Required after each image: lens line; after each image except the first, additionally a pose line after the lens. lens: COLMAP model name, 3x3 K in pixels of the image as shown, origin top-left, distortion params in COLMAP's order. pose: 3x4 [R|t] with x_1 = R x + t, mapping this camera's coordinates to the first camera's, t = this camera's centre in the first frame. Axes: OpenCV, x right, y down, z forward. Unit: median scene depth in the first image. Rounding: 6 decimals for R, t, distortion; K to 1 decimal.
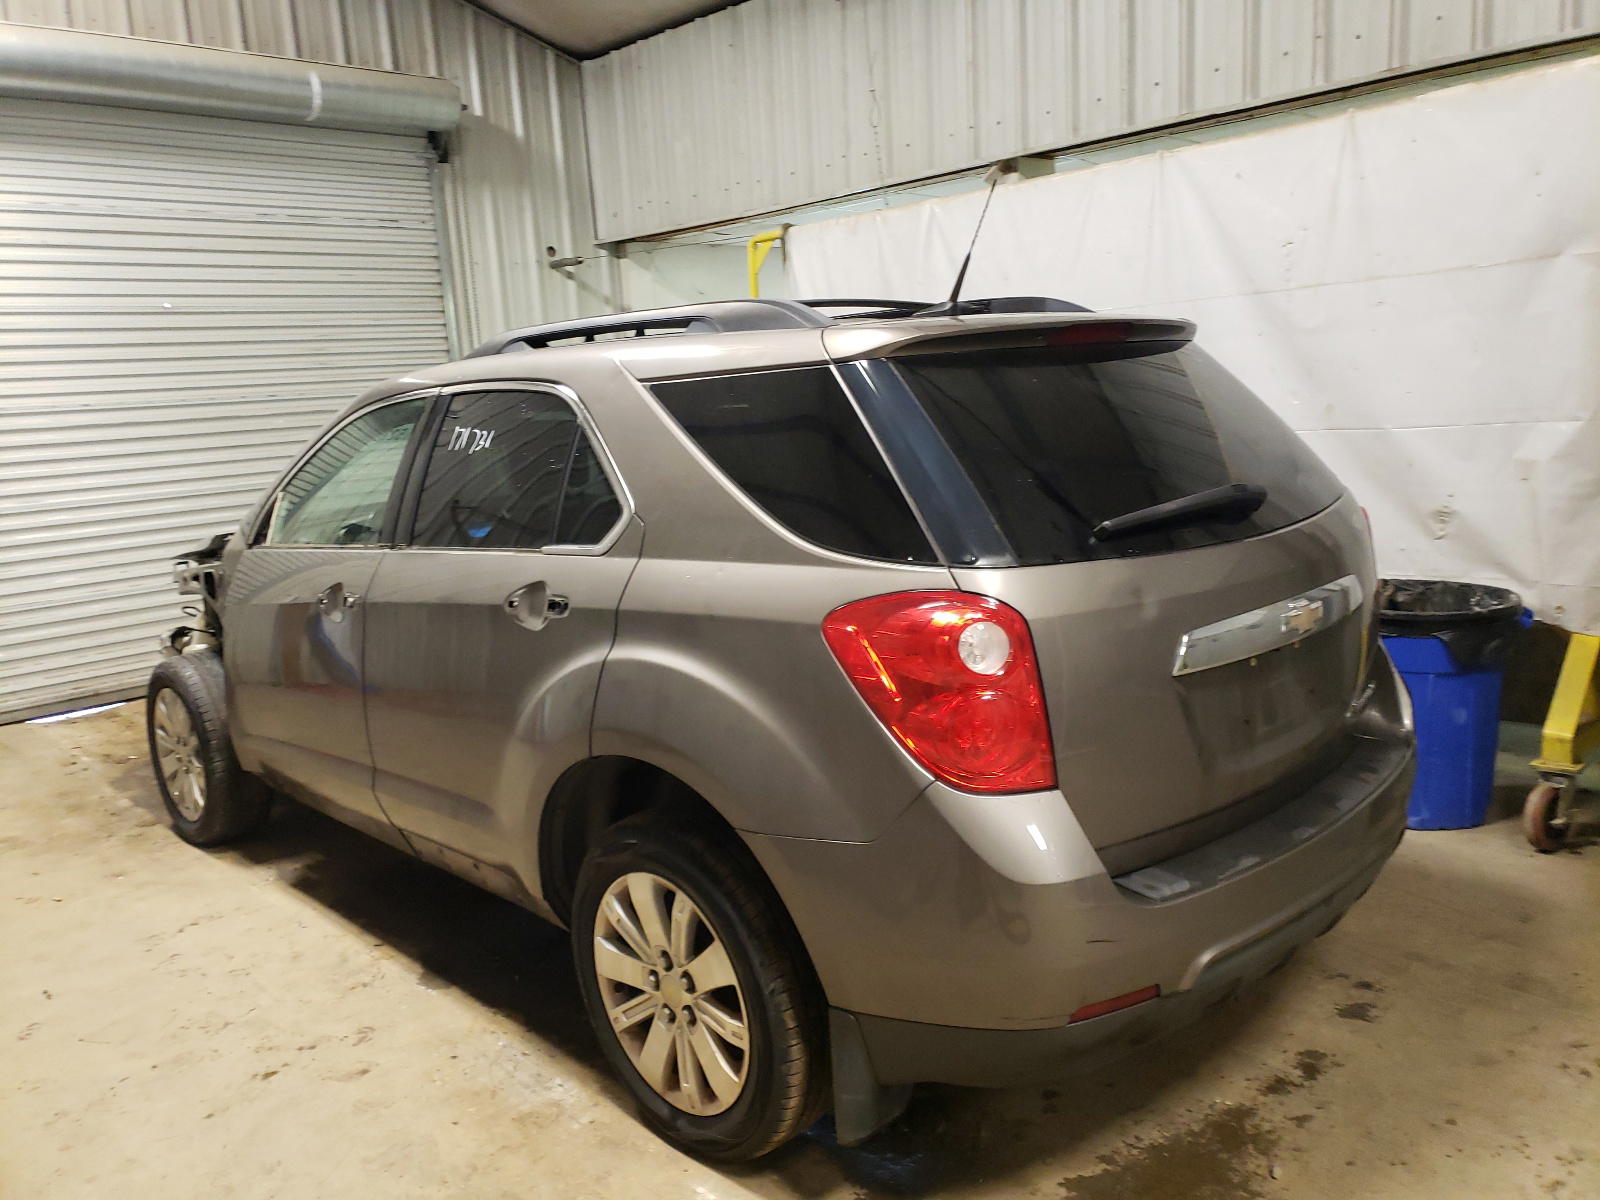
lens RADIAL K [[1243.7, 0, 783.5], [0, 1243.7, 596.1], [0, 0, 1]] dist [0.040874, 0.001648]
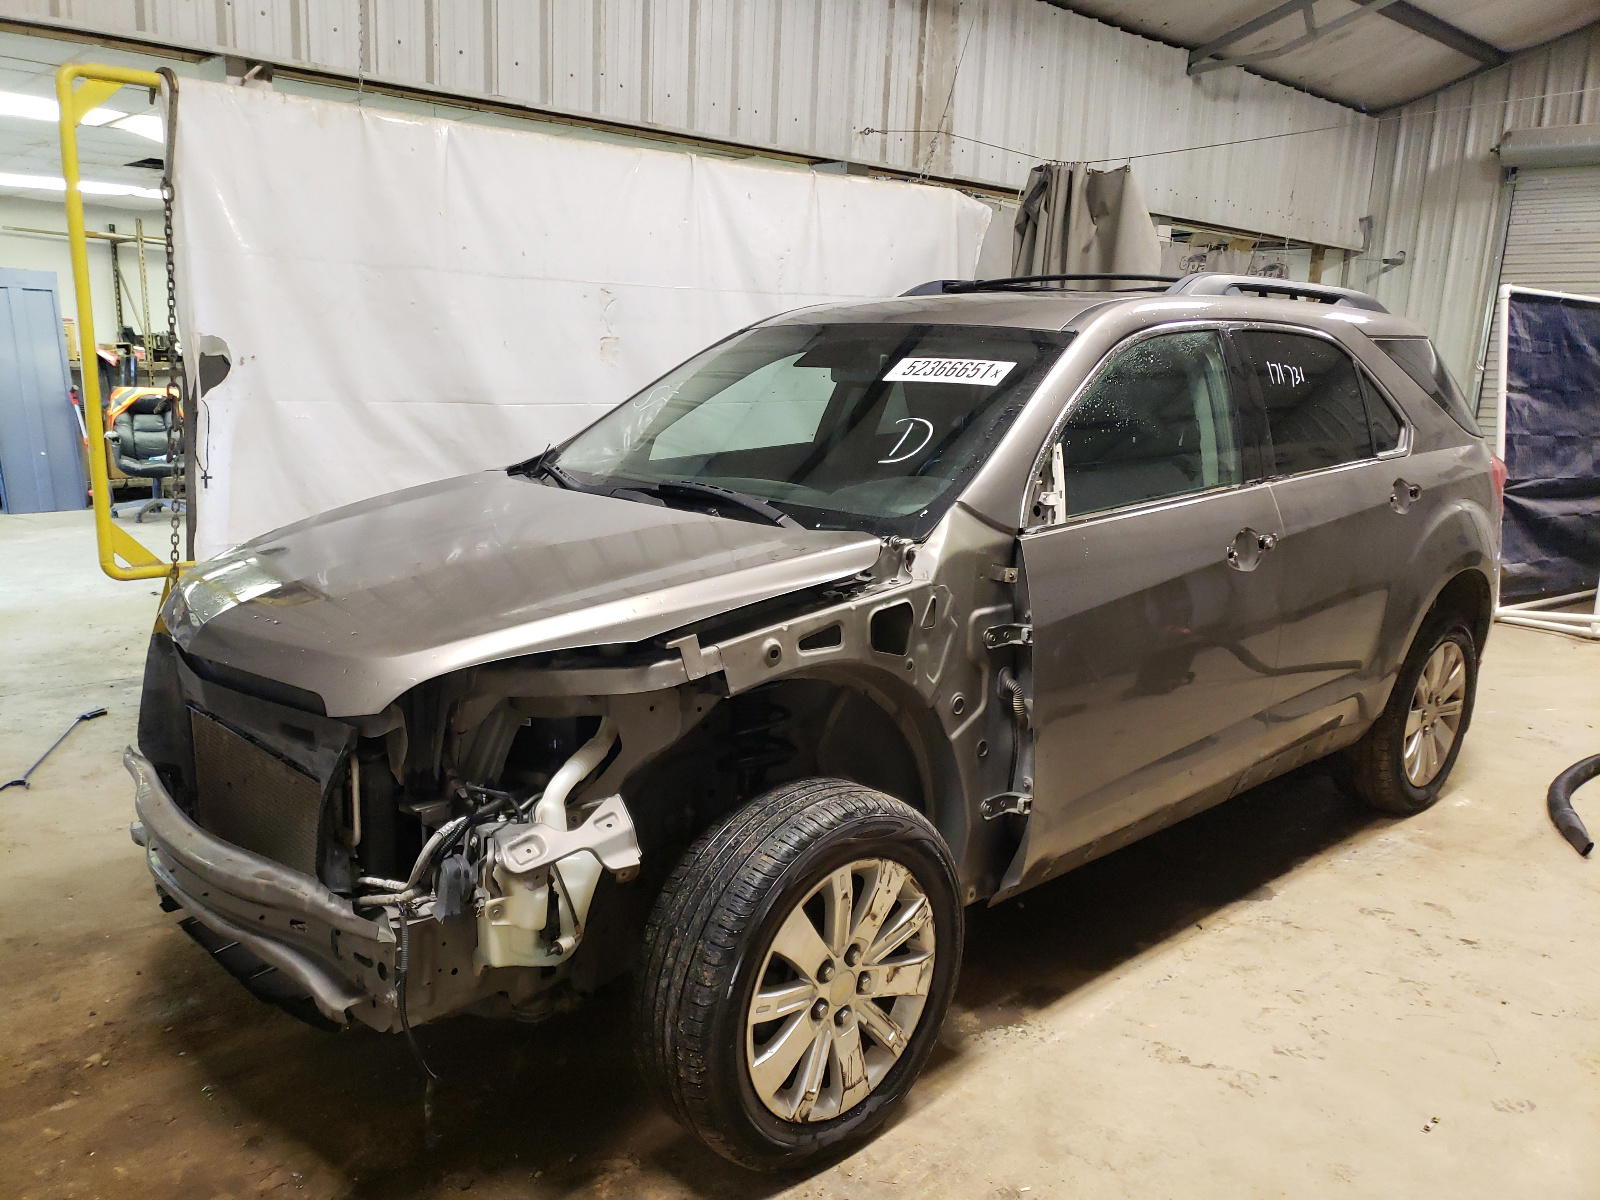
lens RADIAL K [[1243.7, 0, 783.5], [0, 1243.7, 596.1], [0, 0, 1]] dist [0.040874, 0.001648]
pose [[0.000763, -0.131332, 0.991338, -1.238628], [0.137655, 0.981915, 0.129978, -0.123719], [-0.990480, 0.136364, 0.018827, 1.291620]]
